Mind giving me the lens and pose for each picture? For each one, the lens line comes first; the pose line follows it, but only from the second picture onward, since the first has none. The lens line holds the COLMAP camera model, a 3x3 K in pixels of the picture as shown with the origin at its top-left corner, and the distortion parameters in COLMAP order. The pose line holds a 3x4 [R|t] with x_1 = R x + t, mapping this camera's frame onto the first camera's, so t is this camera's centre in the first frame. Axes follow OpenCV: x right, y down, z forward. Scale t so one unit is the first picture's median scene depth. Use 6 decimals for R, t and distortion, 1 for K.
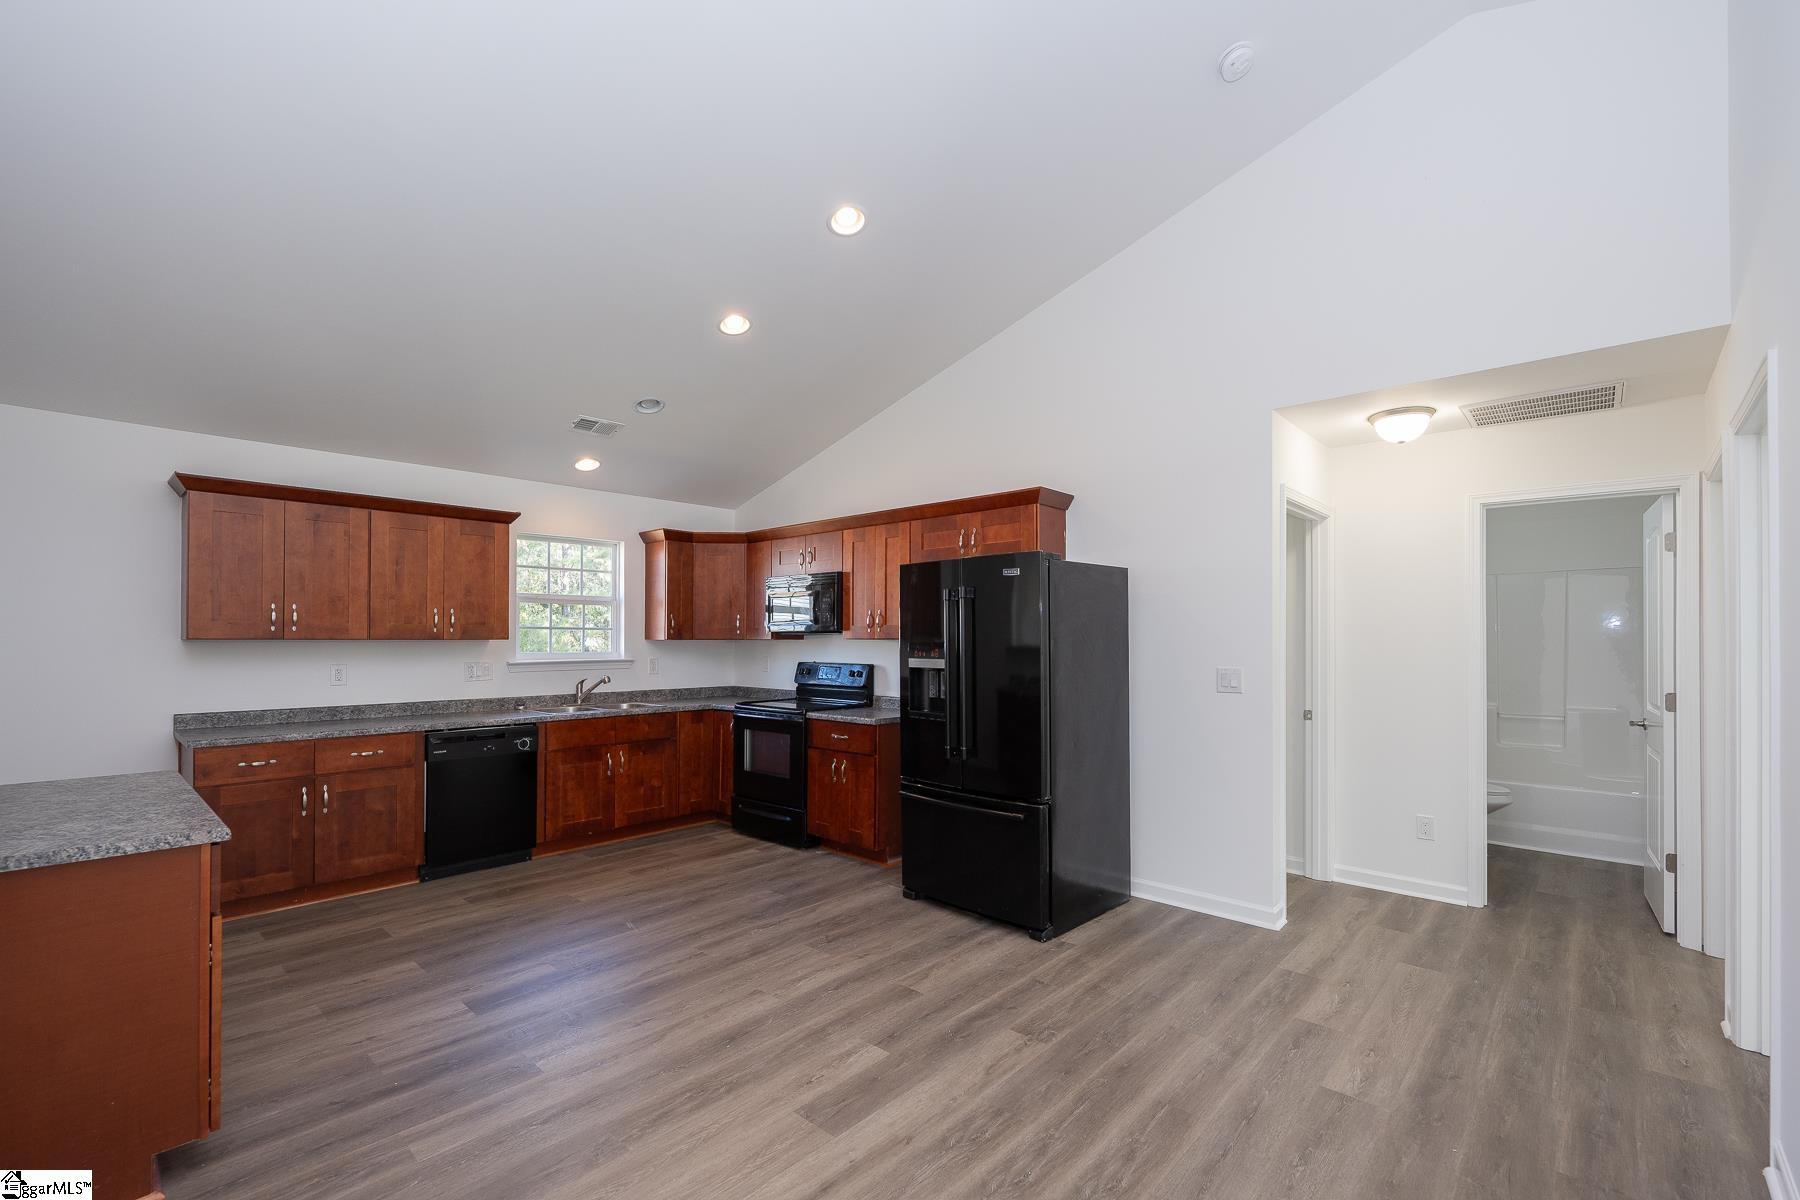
lens RADIAL K [[766.4, 0, 888.6], [0, 766.4, 635.9], [0, 0, 1]] dist [-0.003021, 0.001390]
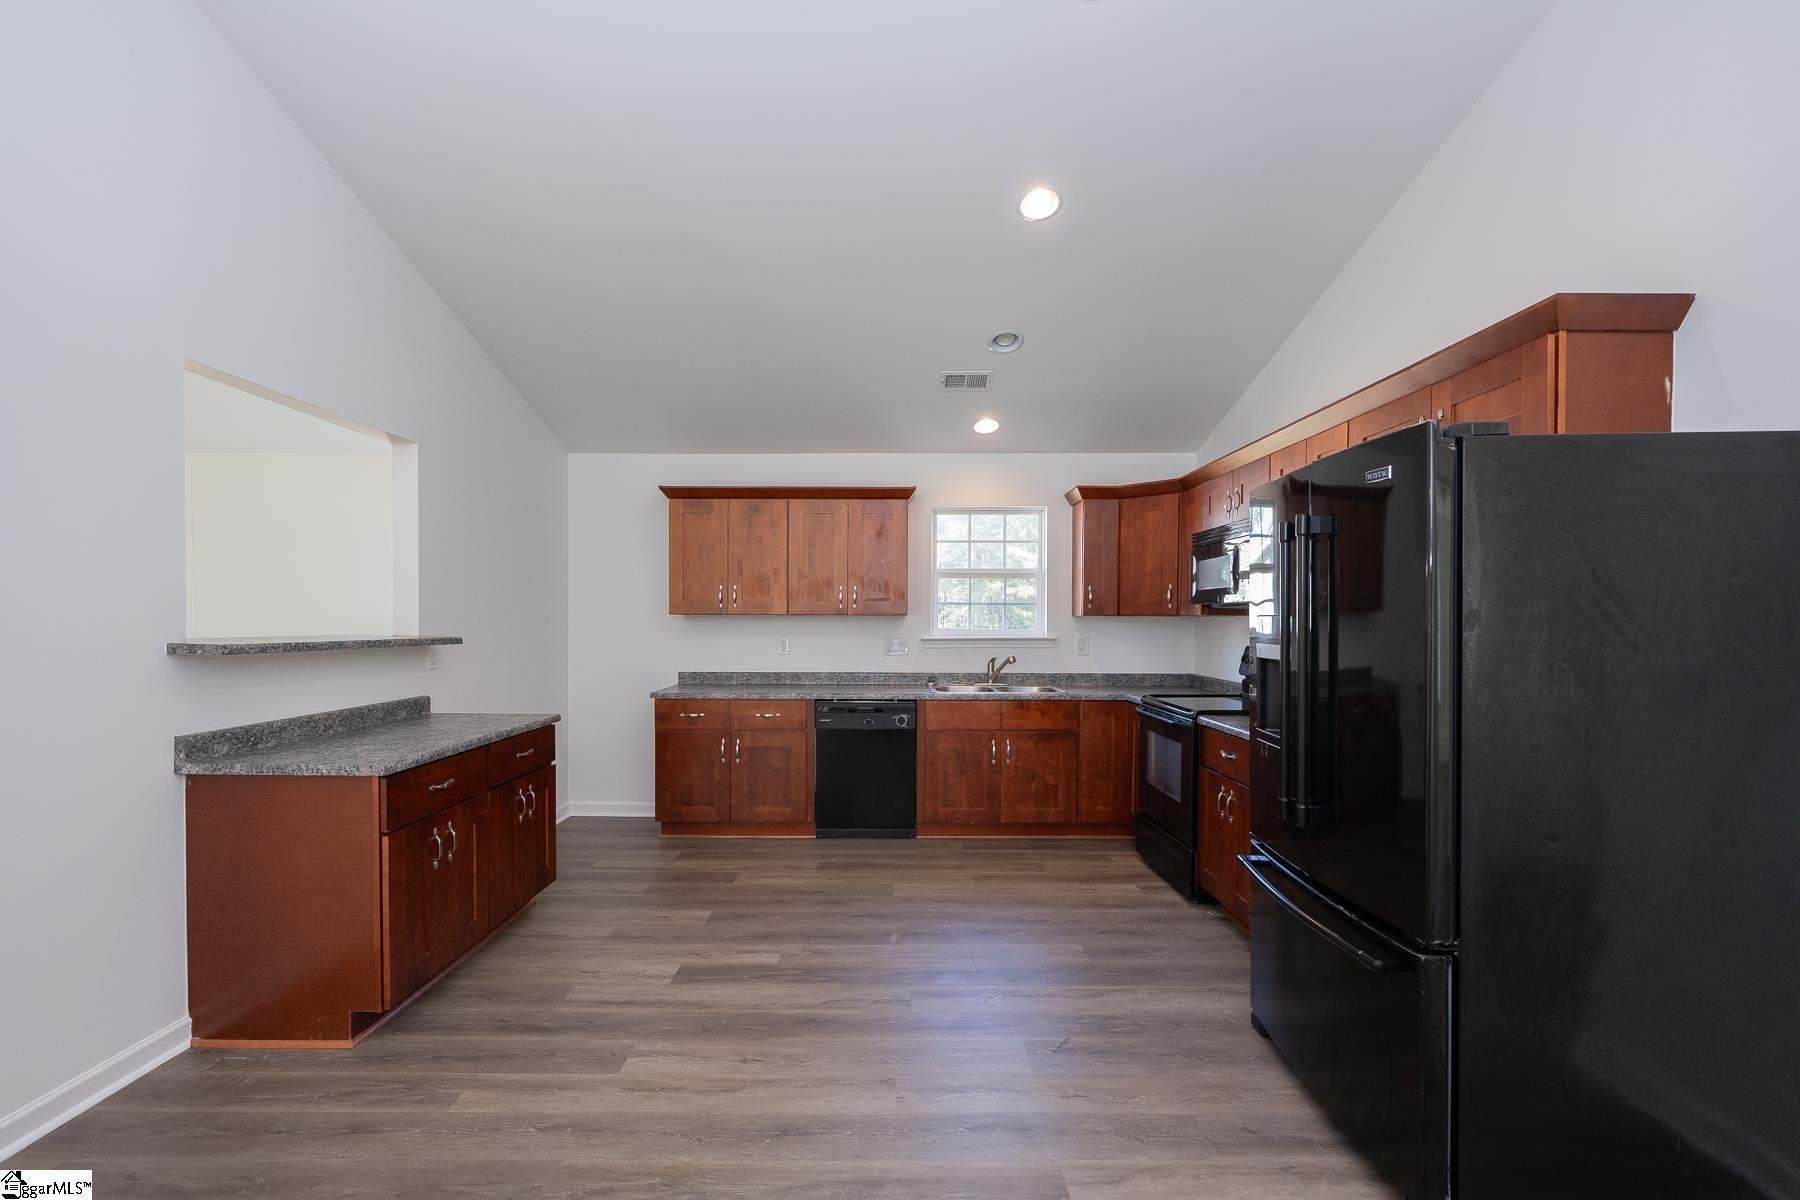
lens RADIAL K [[766.4, 0, 888.8], [0, 766.4, 632.8], [0, 0, 1]] dist [-0.003021, 0.001390]
pose [[0.682998, 0.015196, -0.730262, 0.269708], [0.001171, 0.999759, 0.021899, 0.007150], [0.730419, -0.015813, 0.682816, 0.364235]]
